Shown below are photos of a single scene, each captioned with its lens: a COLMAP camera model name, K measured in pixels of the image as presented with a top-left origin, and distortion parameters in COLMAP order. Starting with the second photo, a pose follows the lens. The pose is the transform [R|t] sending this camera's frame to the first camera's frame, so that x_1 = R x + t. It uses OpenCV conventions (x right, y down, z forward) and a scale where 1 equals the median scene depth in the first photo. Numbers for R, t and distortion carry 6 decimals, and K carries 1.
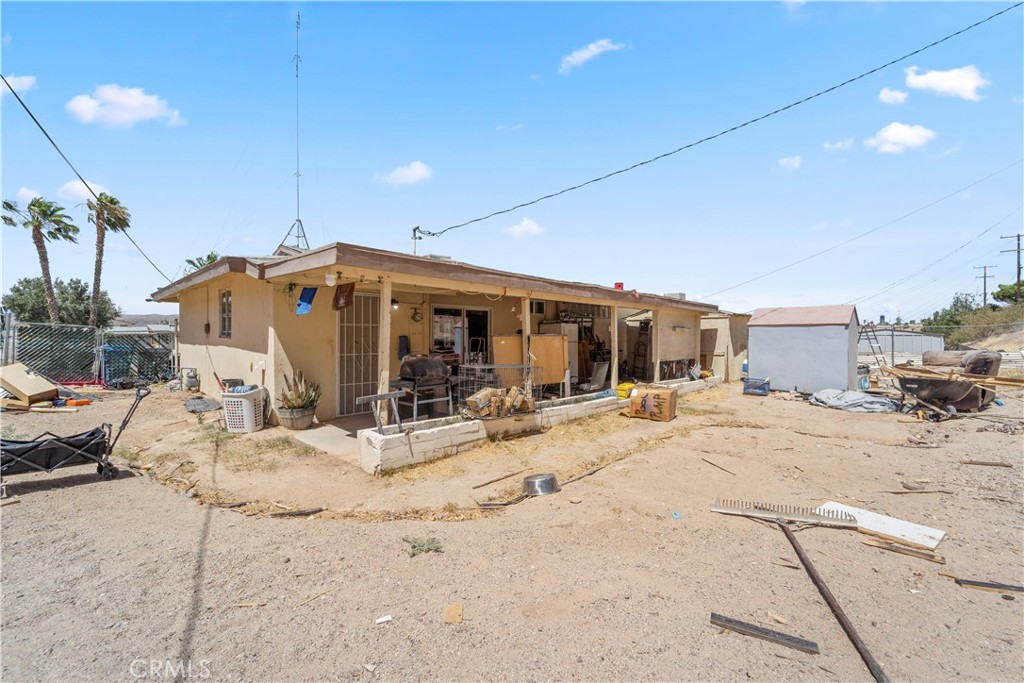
lens RADIAL K [[416.9, 0, 513.1], [0, 416.9, 337.5], [0, 0, 1]] dist [0.002193, -0.002108]
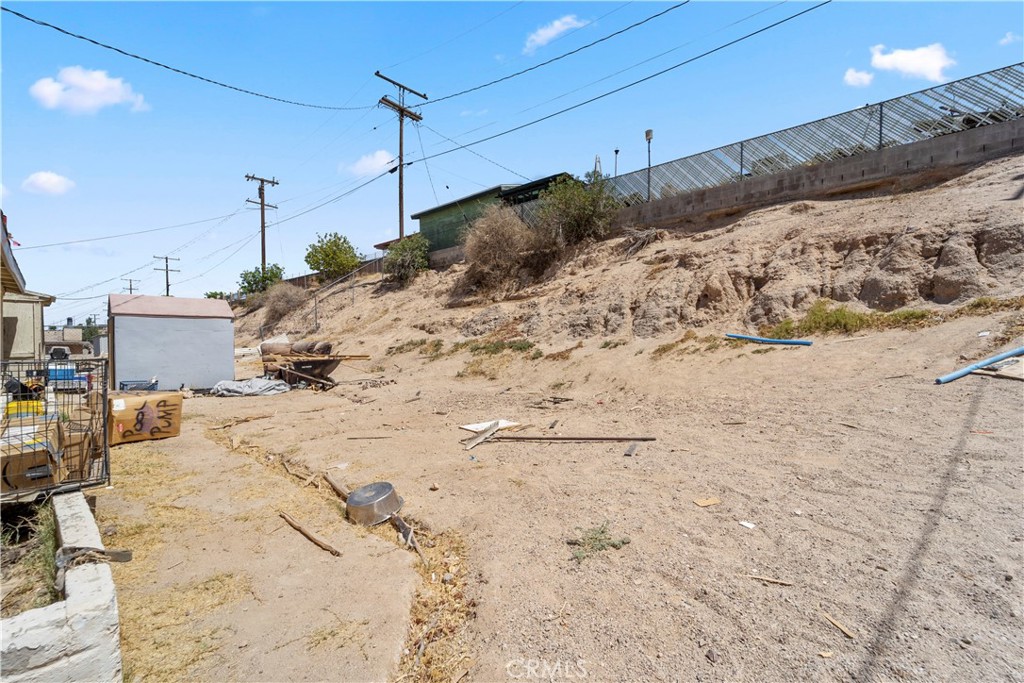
lens RADIAL K [[416.9, 0, 514.6], [0, 416.9, 347.5], [0, 0, 1]] dist [0.002193, -0.002108]
pose [[-0.061608, -0.015392, 0.997982, -0.374671], [0.011935, 0.999798, 0.016157, 0.044035], [-0.998029, 0.012907, -0.061412, 0.452972]]
